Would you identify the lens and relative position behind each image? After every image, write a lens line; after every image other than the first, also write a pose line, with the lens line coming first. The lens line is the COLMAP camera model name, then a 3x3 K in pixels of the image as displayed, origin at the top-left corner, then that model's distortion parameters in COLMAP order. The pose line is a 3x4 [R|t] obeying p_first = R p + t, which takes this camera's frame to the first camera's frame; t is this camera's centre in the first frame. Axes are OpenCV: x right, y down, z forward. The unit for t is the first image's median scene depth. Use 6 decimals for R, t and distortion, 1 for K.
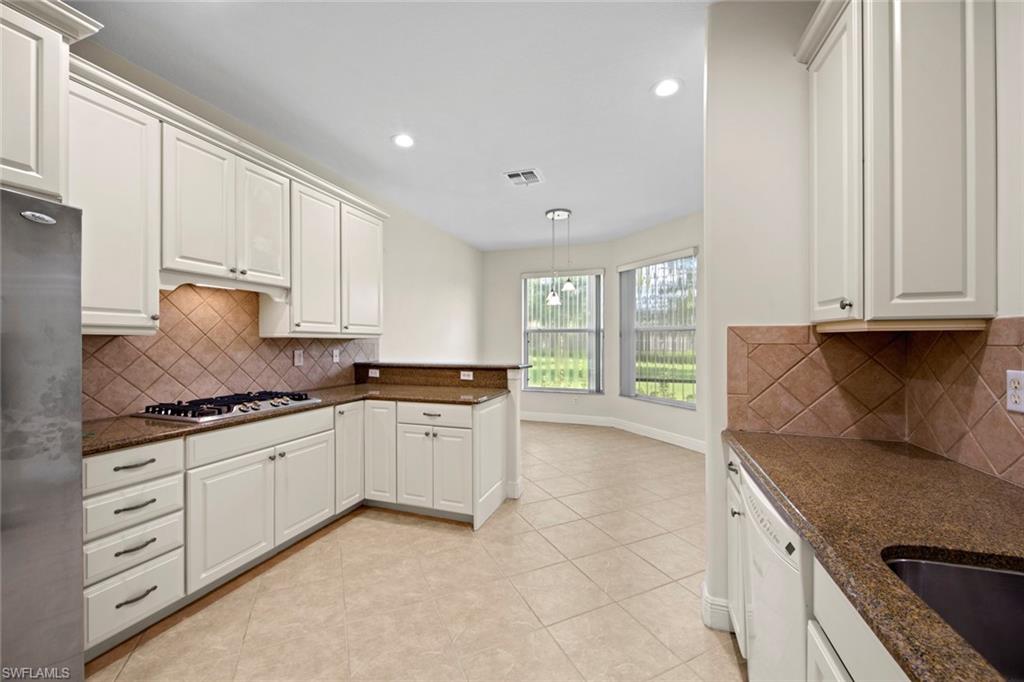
lens RADIAL K [[390.4, 0, 510.9], [0, 390.4, 340.7], [0, 0, 1]] dist [0.002296, -0.001581]
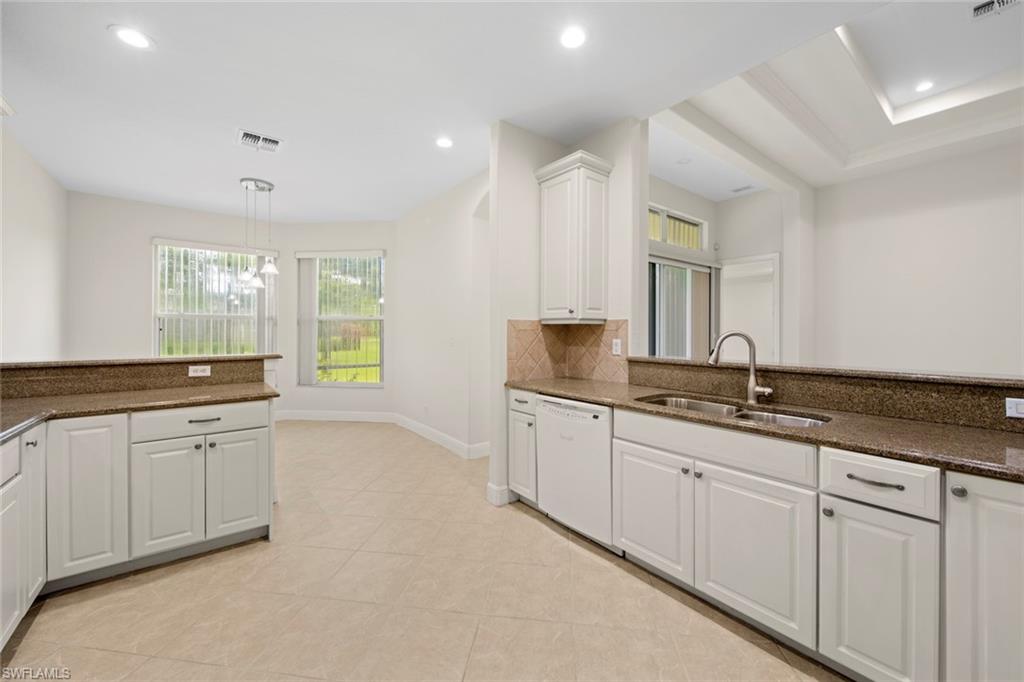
lens RADIAL K [[390.4, 0, 510.9], [0, 390.4, 330.3], [0, 0, 1]] dist [0.002296, -0.001581]
pose [[0.538522, 0.004662, 0.842599, -0.530505], [-0.003644, 0.999988, -0.003203, 0.009711], [-0.842604, -0.001345, 0.538533, 0.061955]]
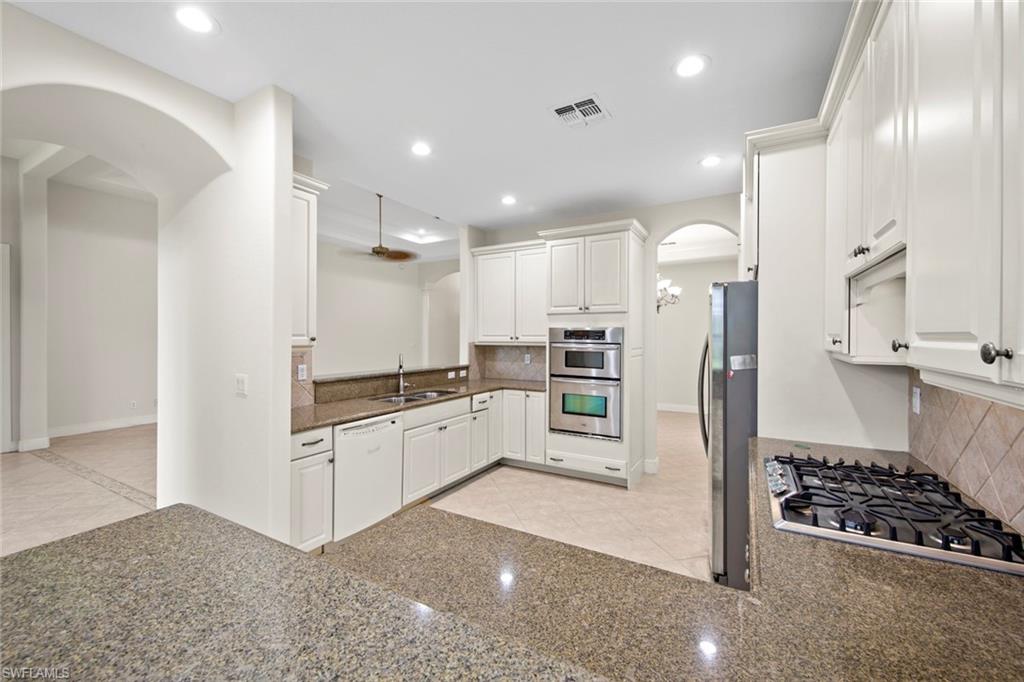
lens RADIAL K [[422.9, 0, 510.8], [0, 422.9, 337.0], [0, 0, 1]] dist [0.003393, 0.000118]
pose [[-0.983626, -0.003316, 0.180194, -0.281007], [-0.002692, 0.999990, 0.003708, -0.054084], [-0.180204, 0.003162, -0.983624, 1.439904]]
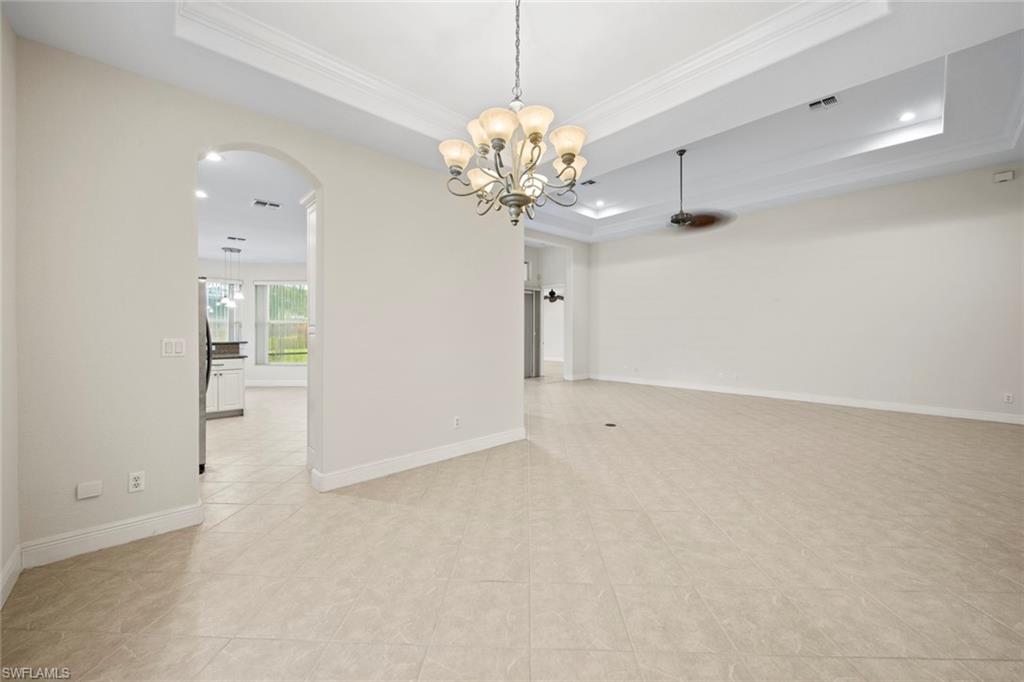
lens RADIAL K [[390.4, 0, 515.0], [0, 390.4, 334.0], [0, 0, 1]] dist [0.002296, -0.001581]
pose [[0.463802, -0.001735, 0.885937, -1.287508], [-0.004762, 0.999979, 0.004451, 0.011965], [-0.885926, -0.006284, 0.463784, -1.320339]]
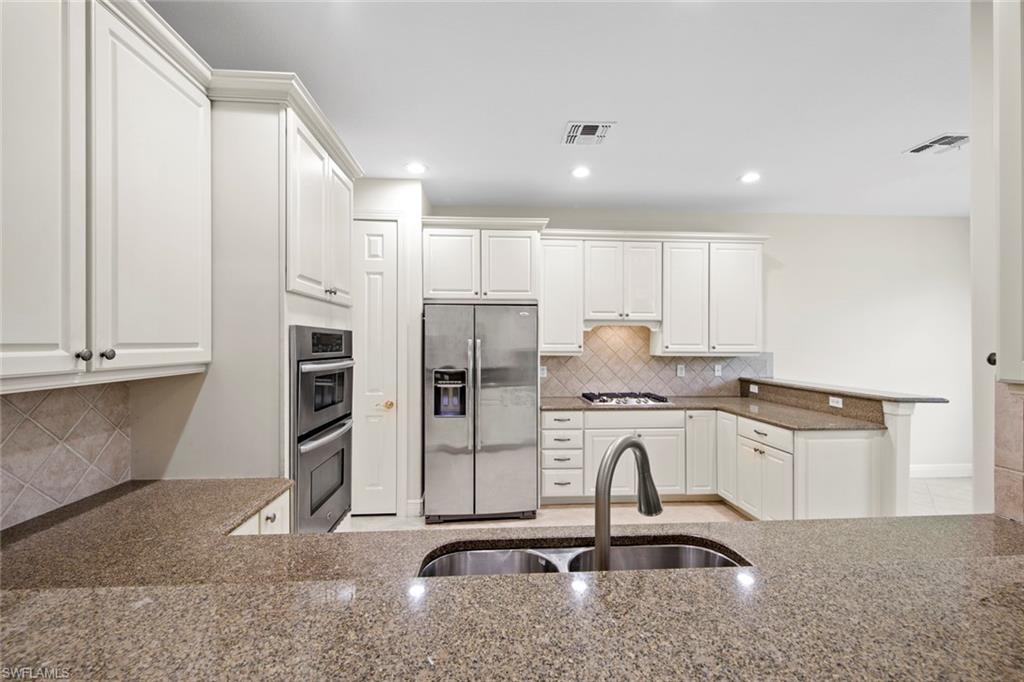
lens RADIAL K [[422.9, 0, 508.4], [0, 422.9, 343.2], [0, 0, 1]] dist [0.003393, 0.000118]
pose [[0.387642, 0.003965, -0.921801, 0.593100], [-0.001788, 0.999992, 0.003549, -0.057803], [0.921808, 0.000272, 0.387646, -0.082461]]
